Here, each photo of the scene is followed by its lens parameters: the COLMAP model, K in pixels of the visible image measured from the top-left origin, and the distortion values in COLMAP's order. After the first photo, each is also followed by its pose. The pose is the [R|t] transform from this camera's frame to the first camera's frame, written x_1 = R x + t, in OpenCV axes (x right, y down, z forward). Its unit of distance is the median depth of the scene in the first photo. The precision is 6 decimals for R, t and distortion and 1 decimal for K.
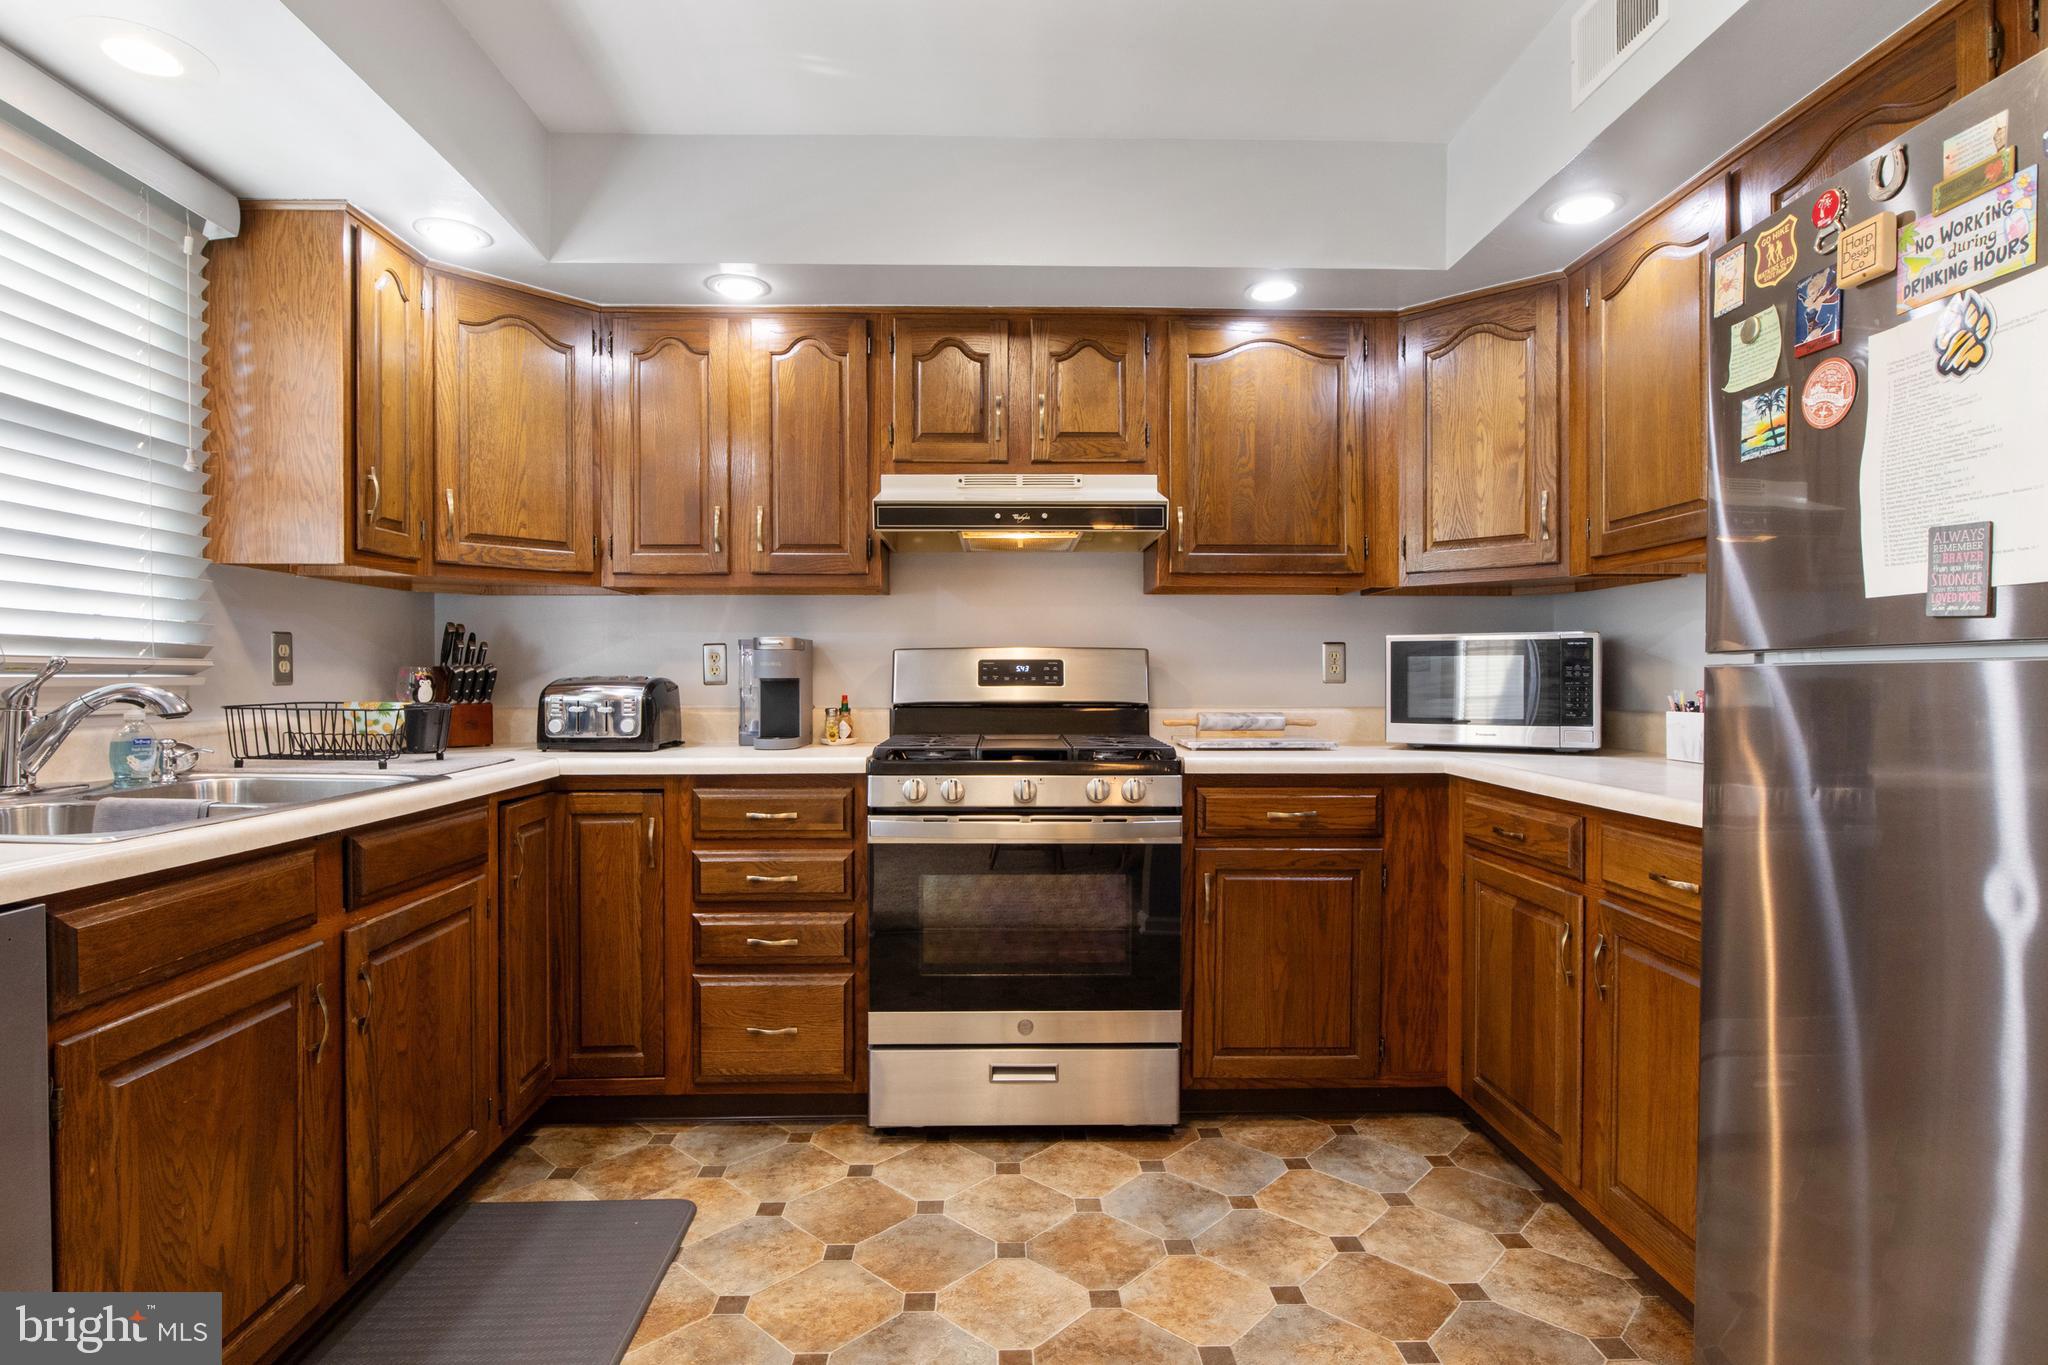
lens RADIAL K [[1035.5, 0, 1020.1], [0, 1035.5, 682.0], [0, 0, 1]] dist [-0.000957, -0.001016]
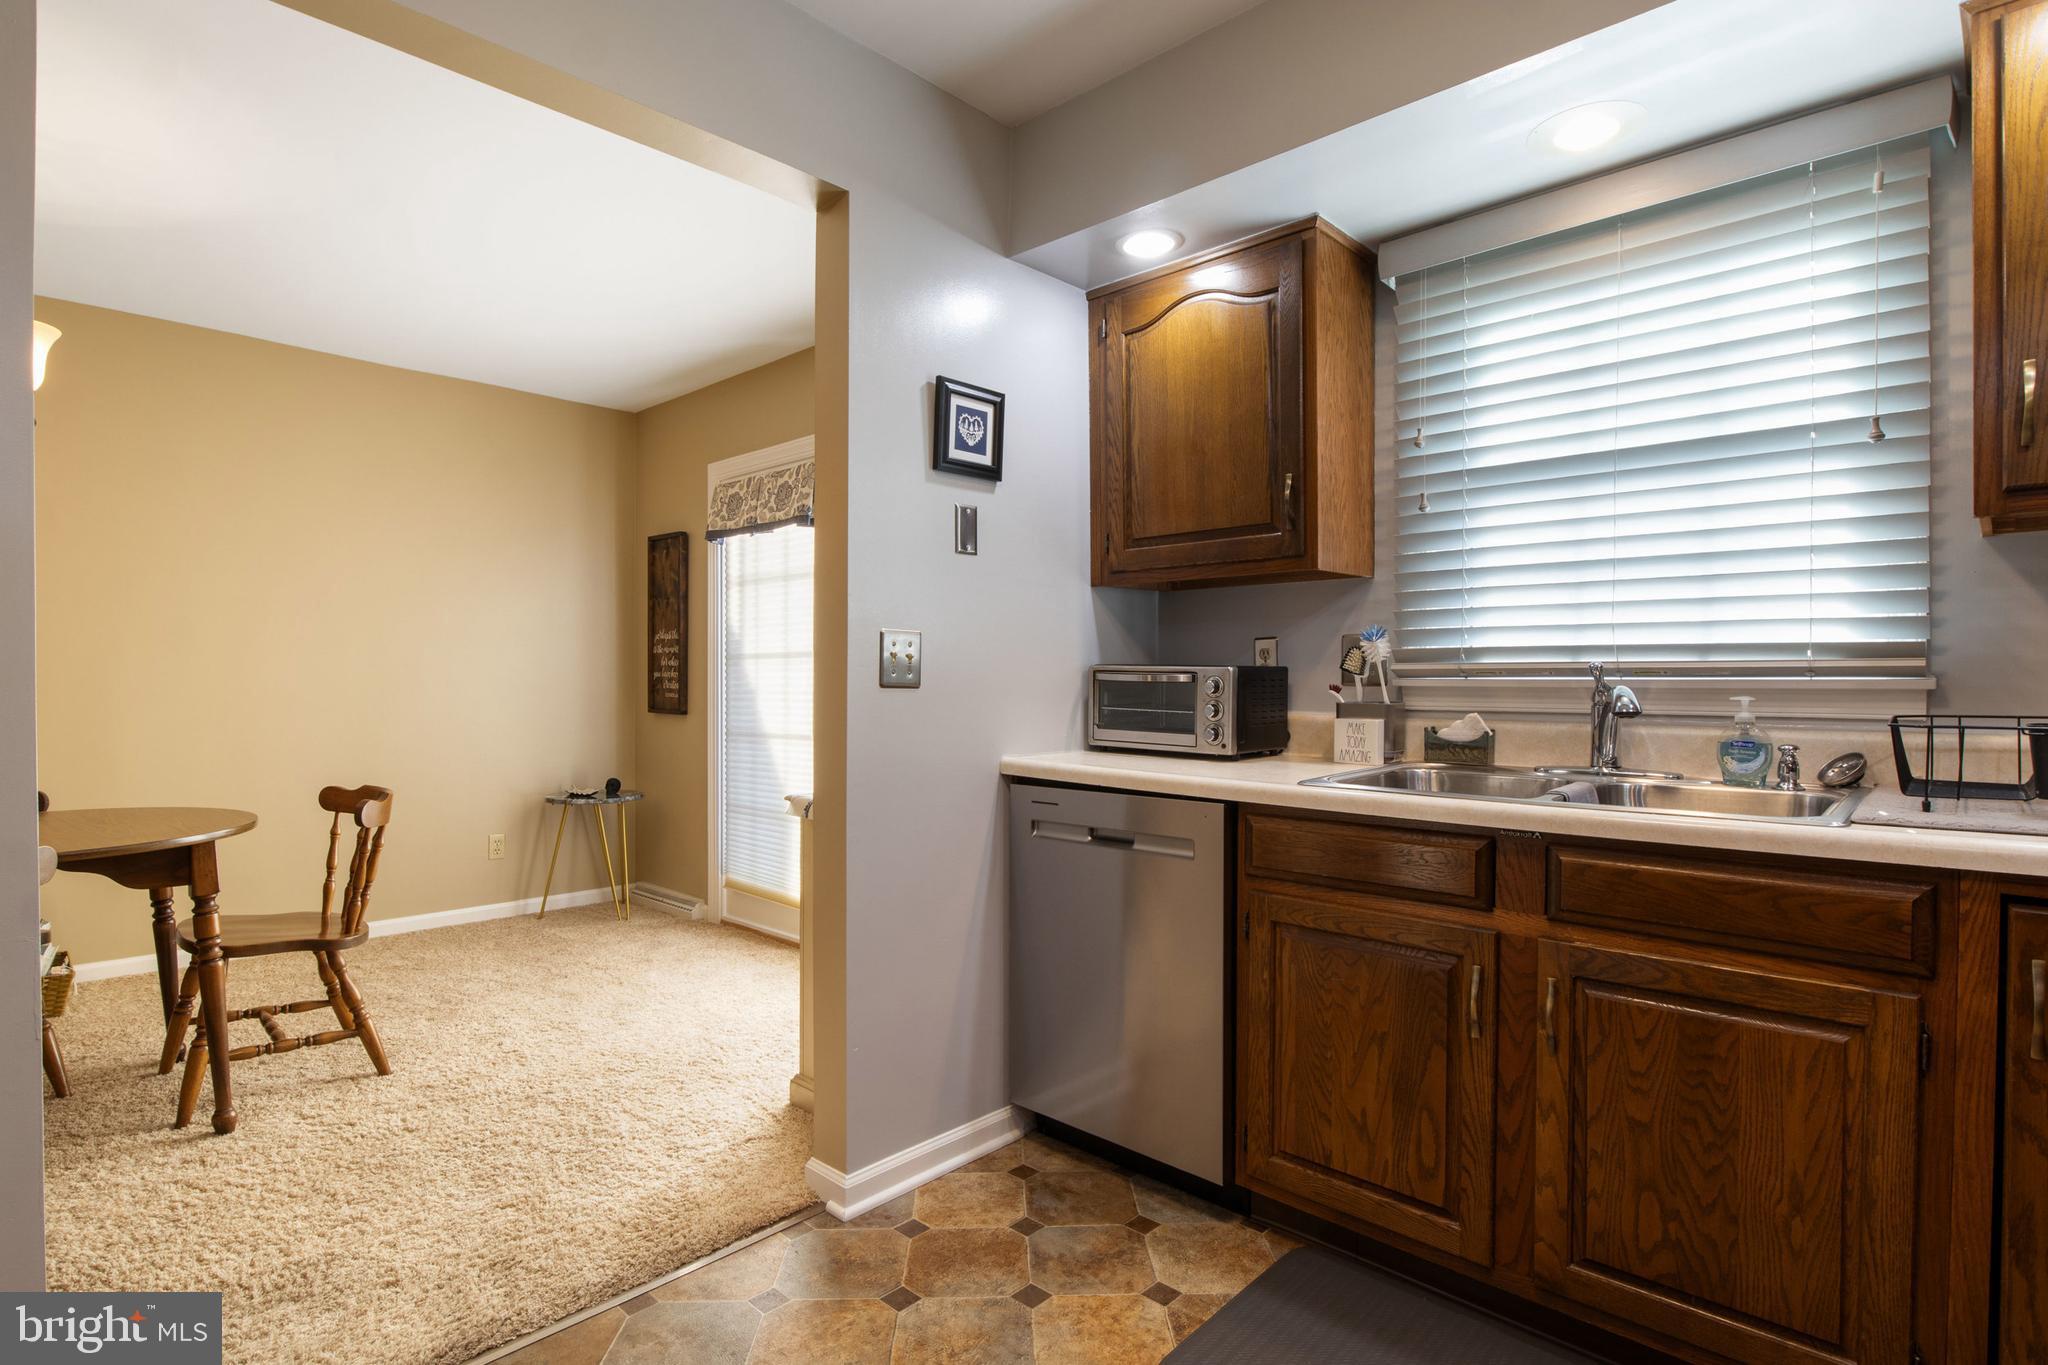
lens RADIAL K [[1035.5, 0, 1009.4], [0, 1035.5, 691.9], [0, 0, 1]] dist [-0.000957, -0.001016]
pose [[-0.719999, 0.005227, -0.693955, 0.265935], [-0.005277, 0.999901, 0.013007, -0.001720], [0.693955, 0.013028, -0.719901, 0.920037]]
